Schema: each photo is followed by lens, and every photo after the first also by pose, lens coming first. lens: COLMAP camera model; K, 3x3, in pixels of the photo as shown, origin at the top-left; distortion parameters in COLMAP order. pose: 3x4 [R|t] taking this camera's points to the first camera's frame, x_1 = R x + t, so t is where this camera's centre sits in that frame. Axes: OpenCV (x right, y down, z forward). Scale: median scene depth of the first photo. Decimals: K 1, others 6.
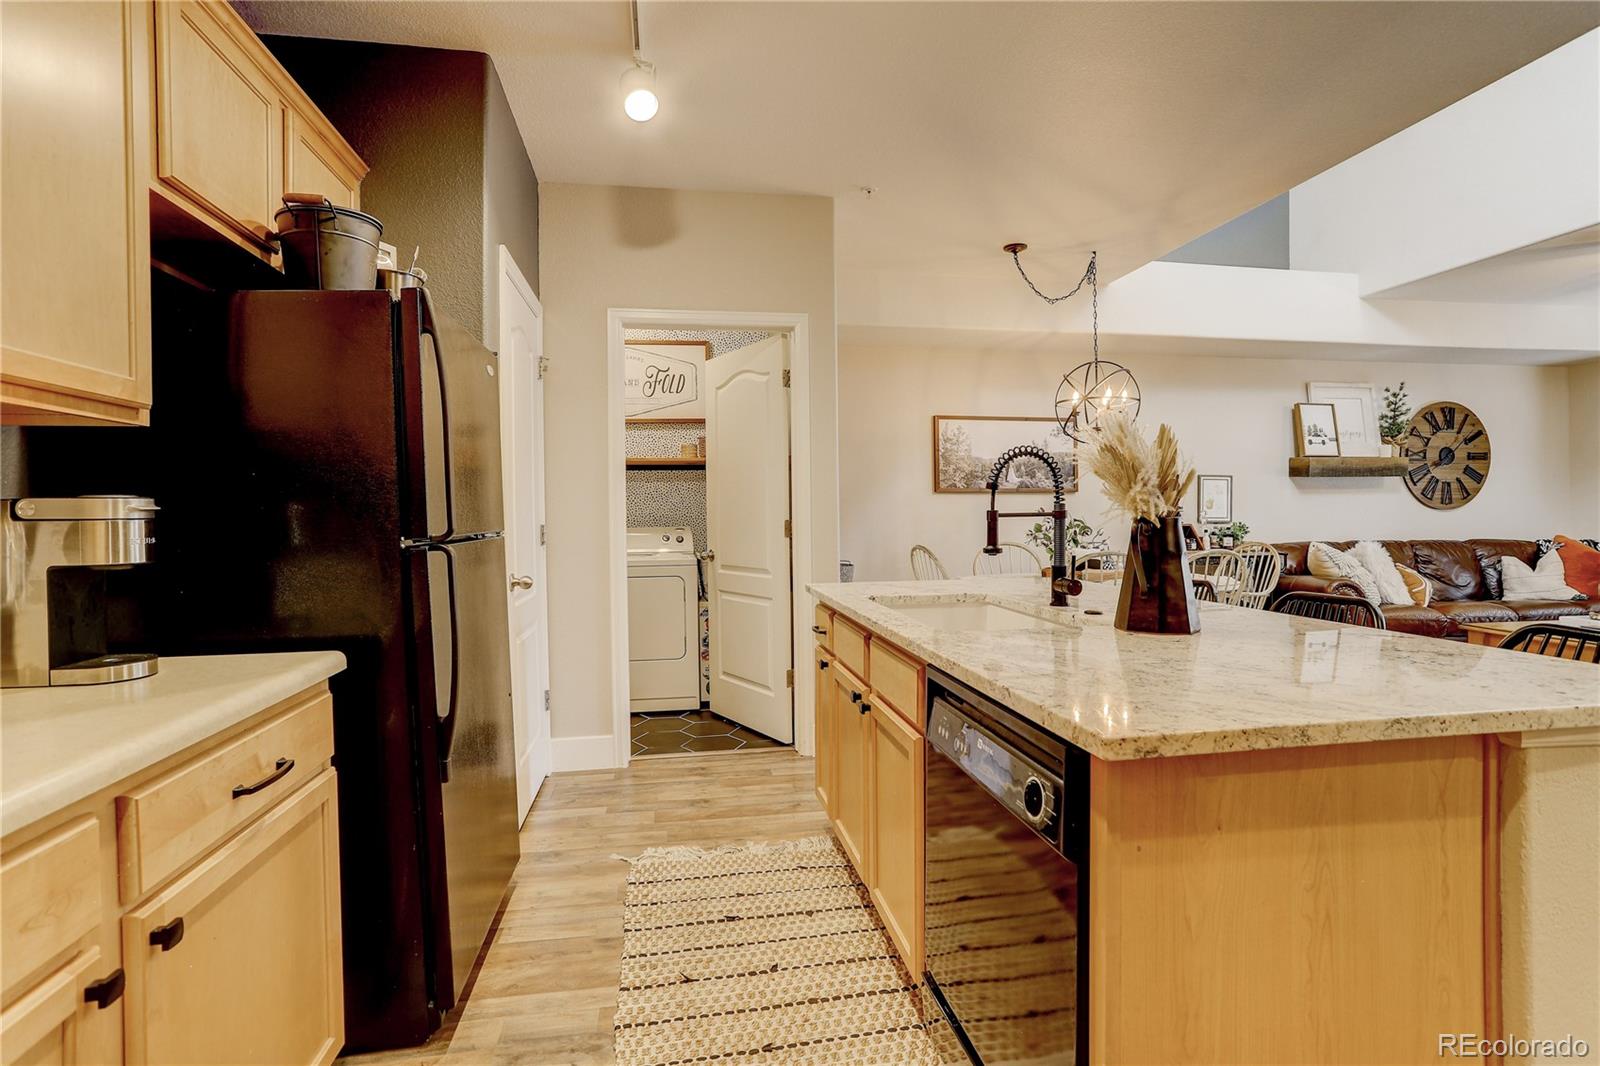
lens RADIAL K [[770.2, 0, 788.9], [0, 770.2, 532.9], [0, 0, 1]] dist [-0.032500, 0.016324]
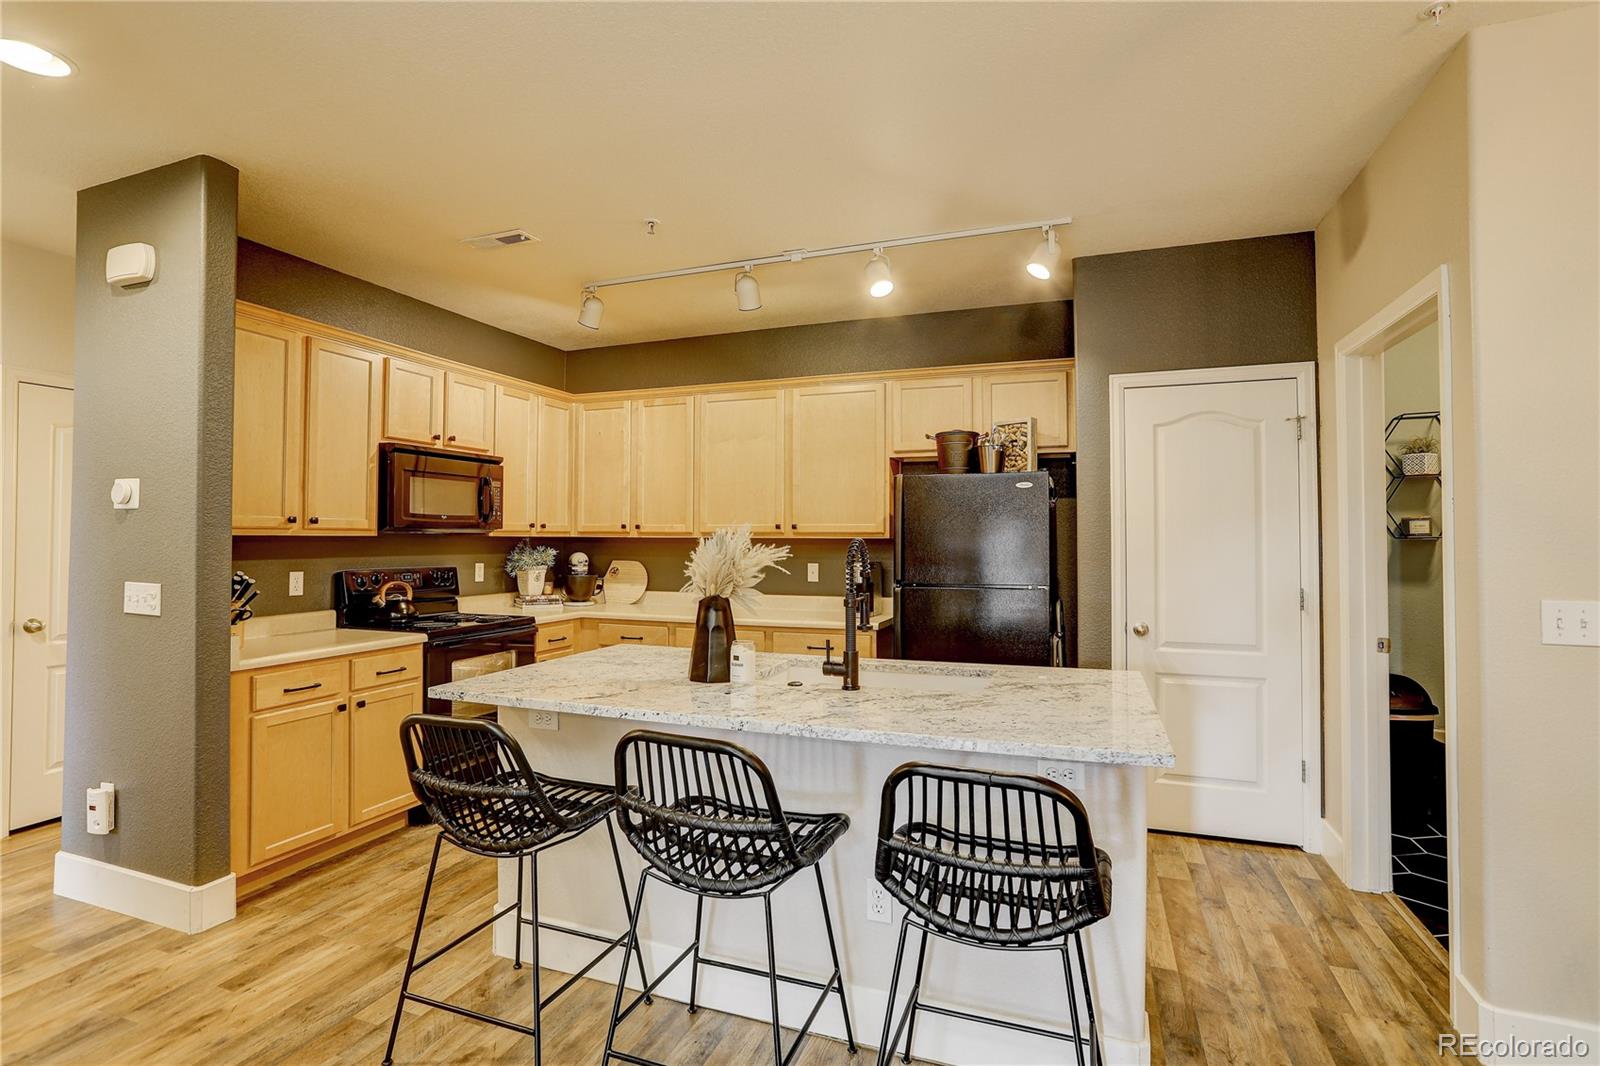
lens RADIAL K [[770.2, 0, 793.8], [0, 770.2, 524.0], [0, 0, 1]] dist [-0.032500, 0.016324]
pose [[-0.500902, -0.010401, -0.865441, 1.924598], [-0.010994, 0.999924, -0.005654, -0.185057], [0.865434, 0.006682, -0.500978, 2.122638]]
